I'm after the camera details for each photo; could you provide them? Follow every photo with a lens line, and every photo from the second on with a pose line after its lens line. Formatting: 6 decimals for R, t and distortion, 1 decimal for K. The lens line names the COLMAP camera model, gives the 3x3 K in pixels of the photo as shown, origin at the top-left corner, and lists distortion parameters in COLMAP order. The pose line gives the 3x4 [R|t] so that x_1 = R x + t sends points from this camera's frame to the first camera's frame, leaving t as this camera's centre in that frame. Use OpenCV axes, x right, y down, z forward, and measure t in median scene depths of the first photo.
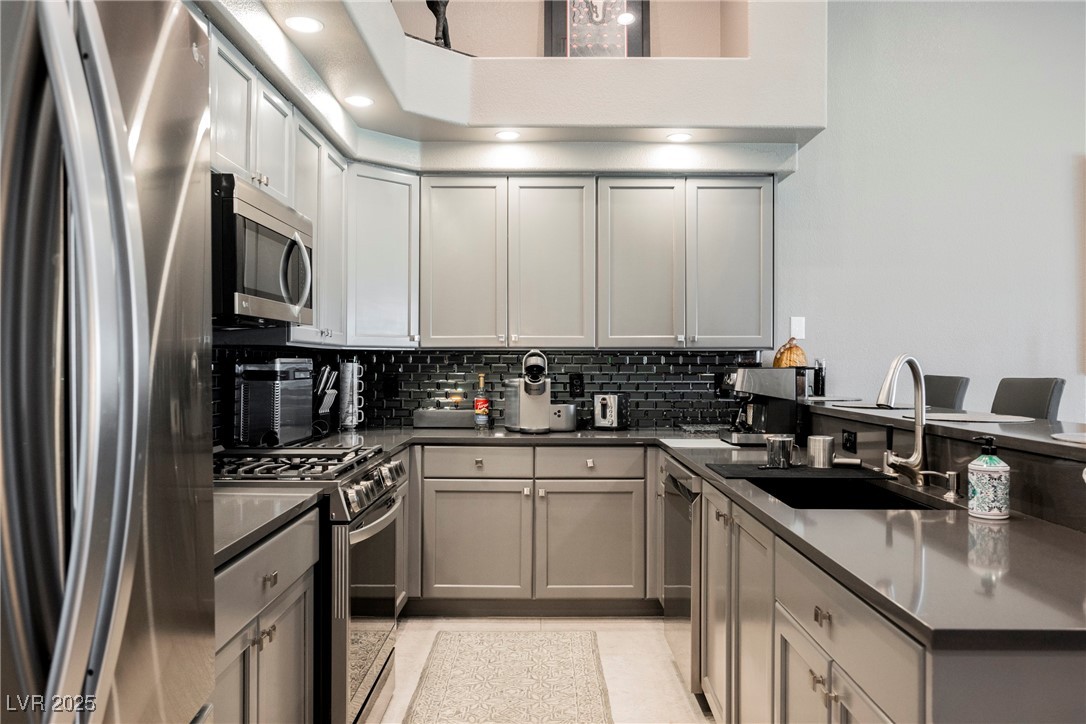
lens RADIAL K [[816.5, 0, 543.0], [0, 816.5, 362.0], [0, 0, 1]] dist [-0.003448, -0.001228]
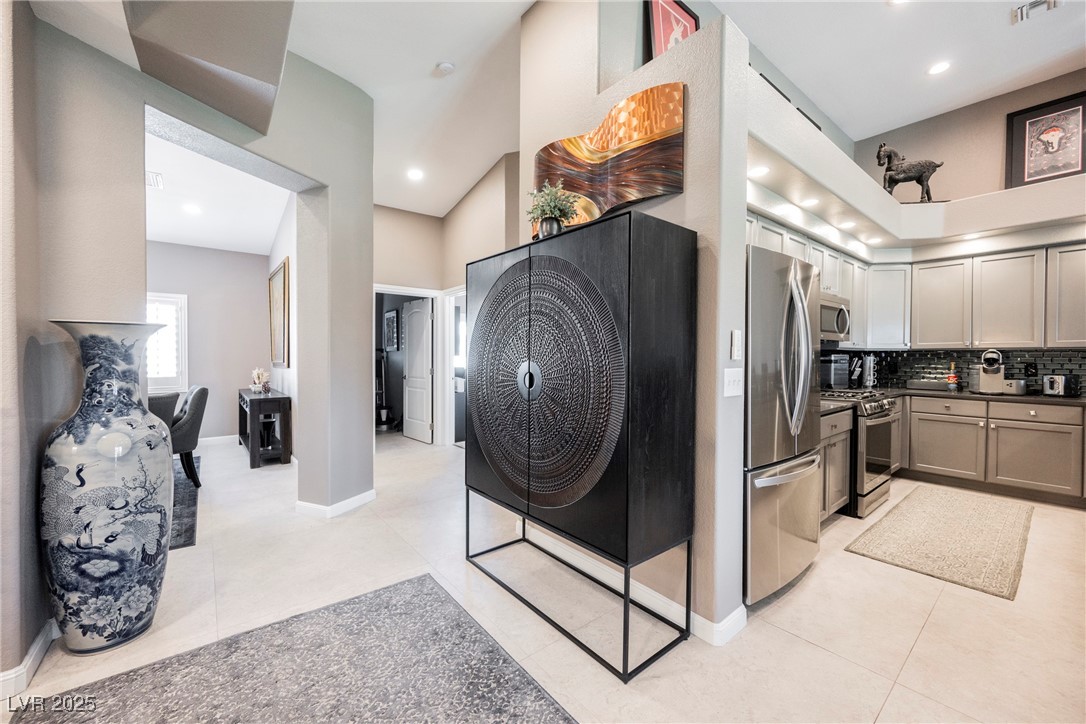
lens RADIAL K [[428.1, 0, 542.6], [0, 428.1, 362.5], [0, 0, 1]] dist [0.000293, 0.000025]
pose [[0.630759, 0.011237, -0.775897, 0.101092], [0.000190, 0.999893, 0.014636, -0.000050], [0.775979, -0.009379, 0.630689, -0.394835]]
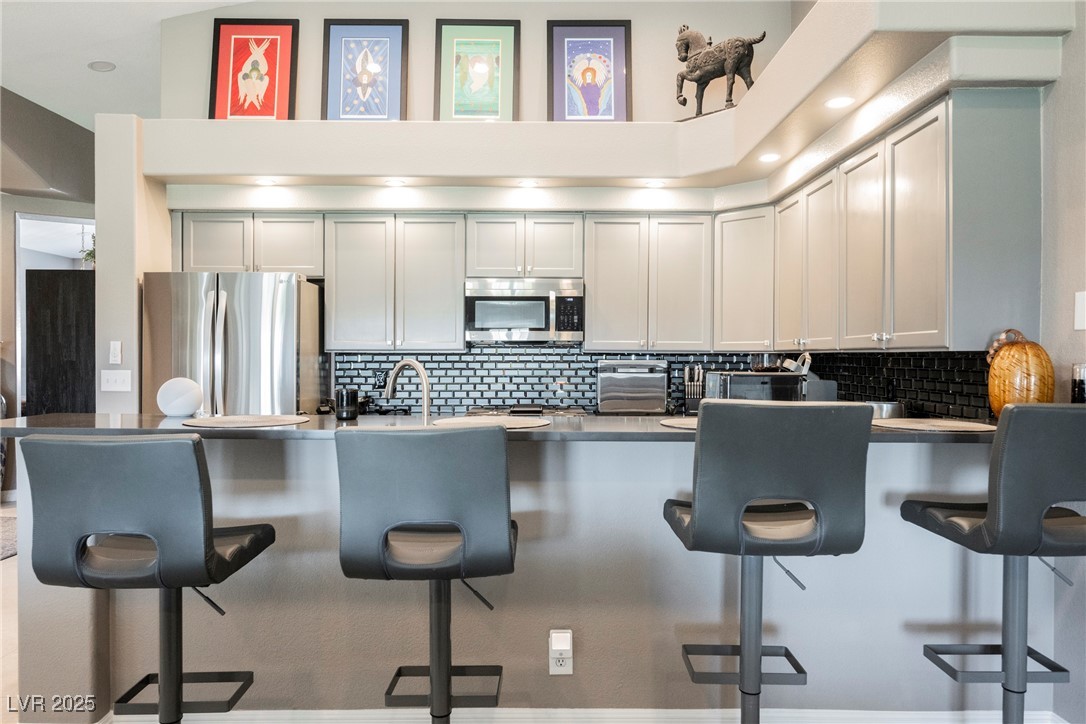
lens RADIAL K [[708.7, 0, 543.0], [0, 708.7, 362.0], [0, 0, 1]] dist [-0.000501, -0.000420]
pose [[0.001632, 0.009838, -0.999950, 0.889686], [-0.002378, 0.999949, 0.009834, -0.010223], [0.999996, 0.002362, 0.001655, 0.674145]]
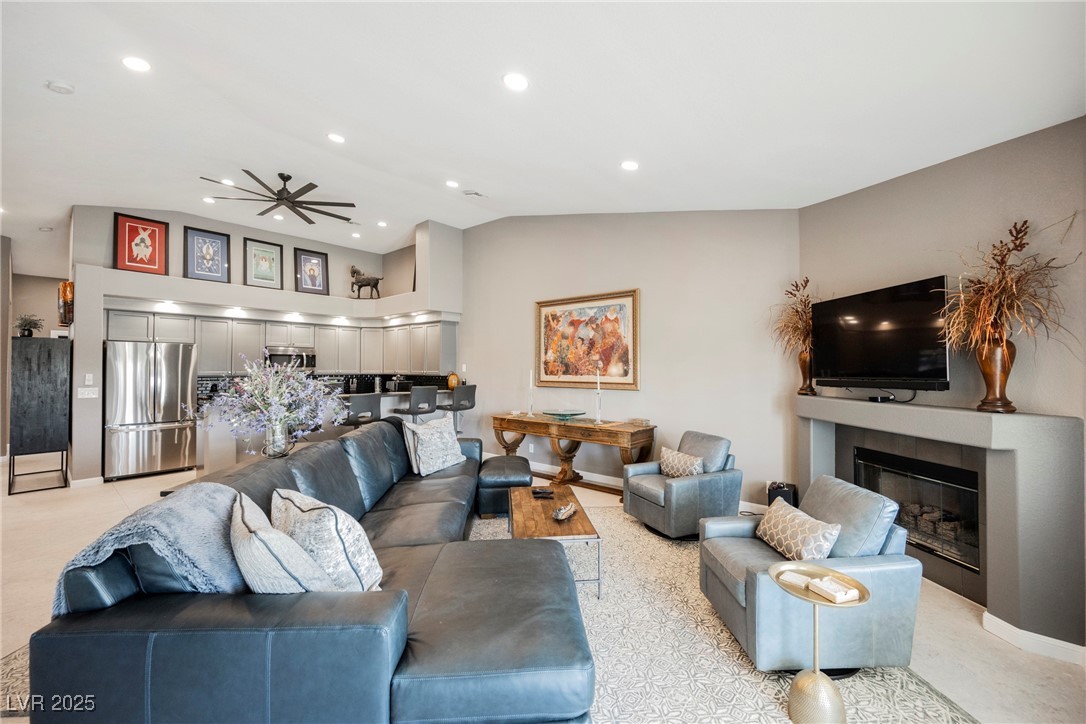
lens RADIAL K [[433.6, 0, 546.7], [0, 433.6, 363.1], [0, 0, 1]] dist [-0.000531, 0.000024]
pose [[0.762631, -0.004902, -0.646816, 1.750170], [-0.001161, 0.999959, -0.008947, -0.050919], [0.646833, 0.007574, 0.762594, -0.039746]]
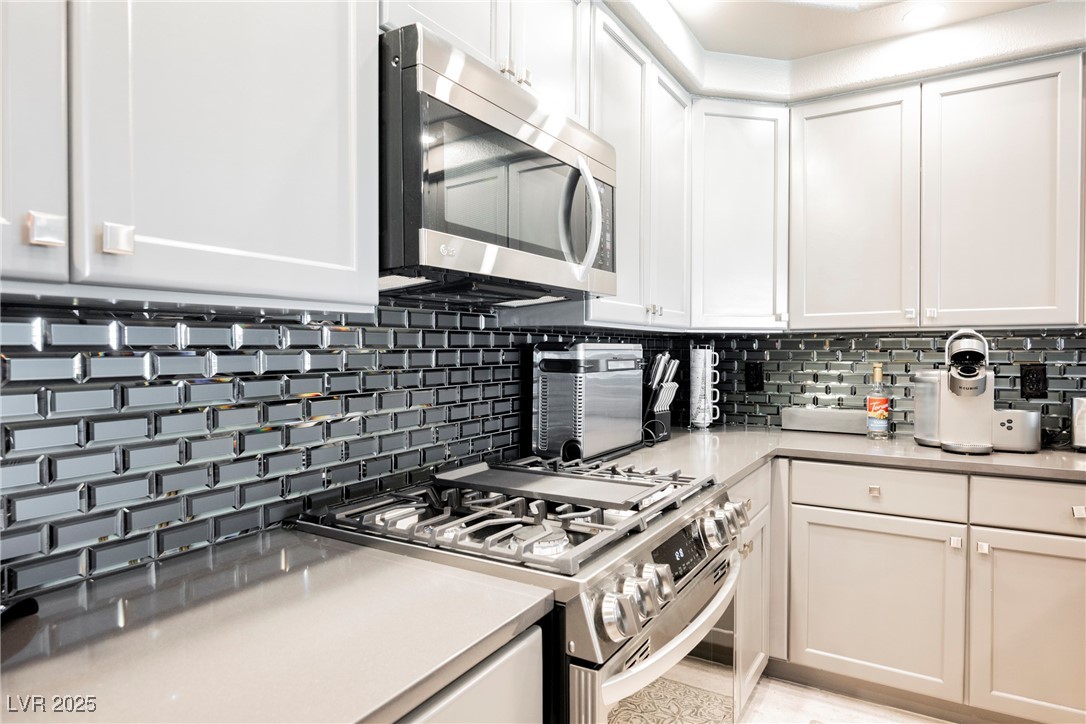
lens RADIAL K [[638.1, 0, 543.0], [0, 638.1, 362.0], [0, 0, 1]] dist [-0.003043, 0.000585]
pose [[0.855072, 0.005785, -0.518478, -0.036585], [0.004439, 0.999819, 0.018475, 0.001245], [0.518491, -0.018099, 0.854892, 0.364491]]
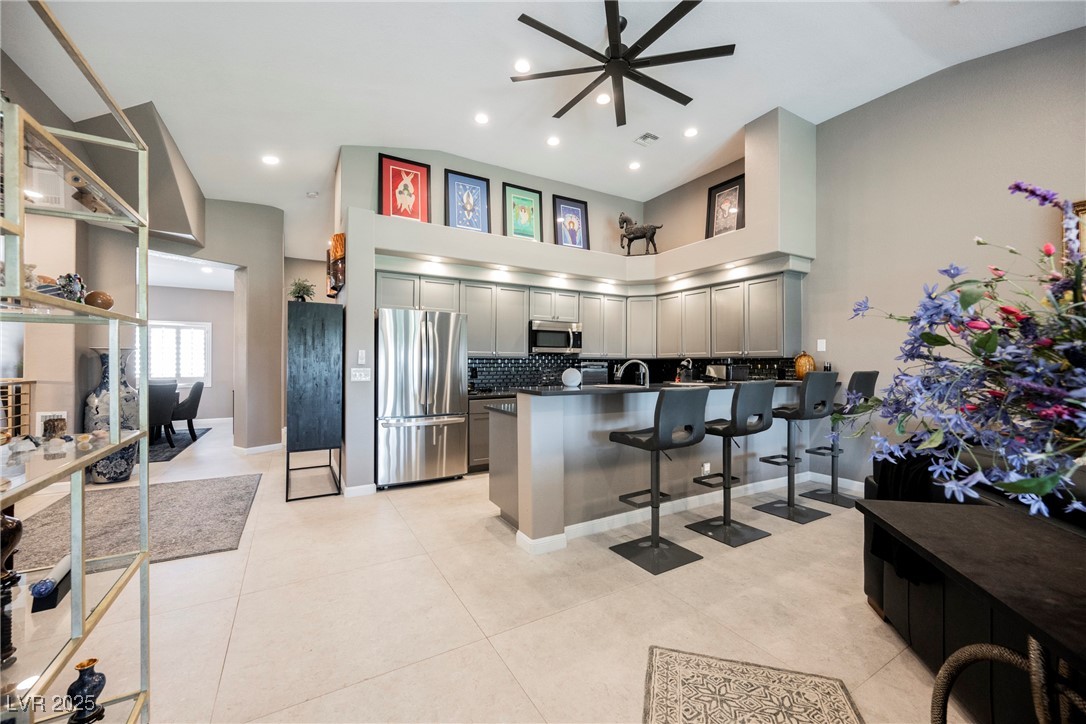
lens RADIAL K [[428.1, 0, 542.6], [0, 428.1, 362.5], [0, 0, 1]] dist [0.000293, 0.000025]
pose [[0.502046, -0.001428, -0.864840, 0.931081], [-0.001570, 0.999995, -0.002562, 0.002179], [0.864839, 0.002644, 0.502041, -0.071253]]
